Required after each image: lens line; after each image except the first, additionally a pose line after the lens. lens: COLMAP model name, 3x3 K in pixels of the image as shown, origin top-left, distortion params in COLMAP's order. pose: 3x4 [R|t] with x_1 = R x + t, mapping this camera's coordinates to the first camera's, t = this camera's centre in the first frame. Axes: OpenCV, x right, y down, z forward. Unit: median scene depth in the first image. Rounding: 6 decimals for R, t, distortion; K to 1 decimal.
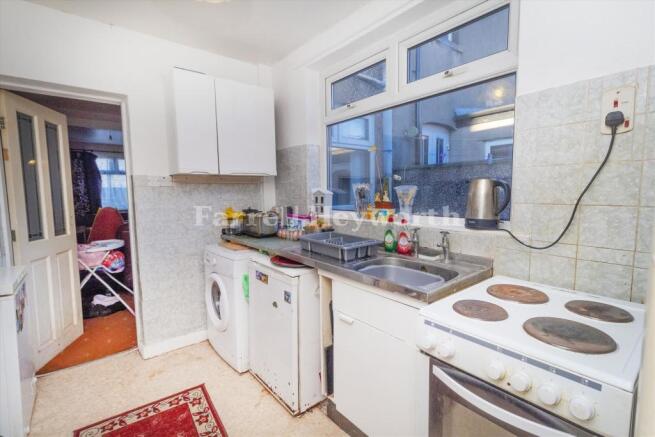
lens RADIAL K [[312.3, 0, 327.5], [0, 312.3, 218.5], [0, 0, 1]] dist [0.000010, -0.000338]
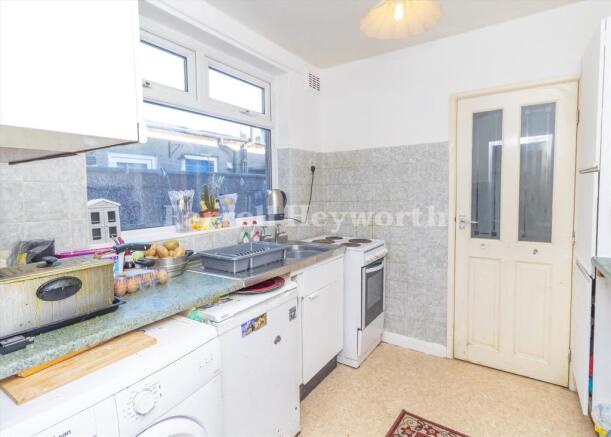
lens RADIAL K [[305.9, 0, 304.7], [0, 305.9, 209.5], [0, 0, 1]] dist [-0.001365, -0.000095]
pose [[-0.318661, -0.030255, 0.947386, -0.896898], [0.102554, 0.992523, 0.066192, -0.091933], [-0.942305, 0.118251, -0.313175, 1.128818]]
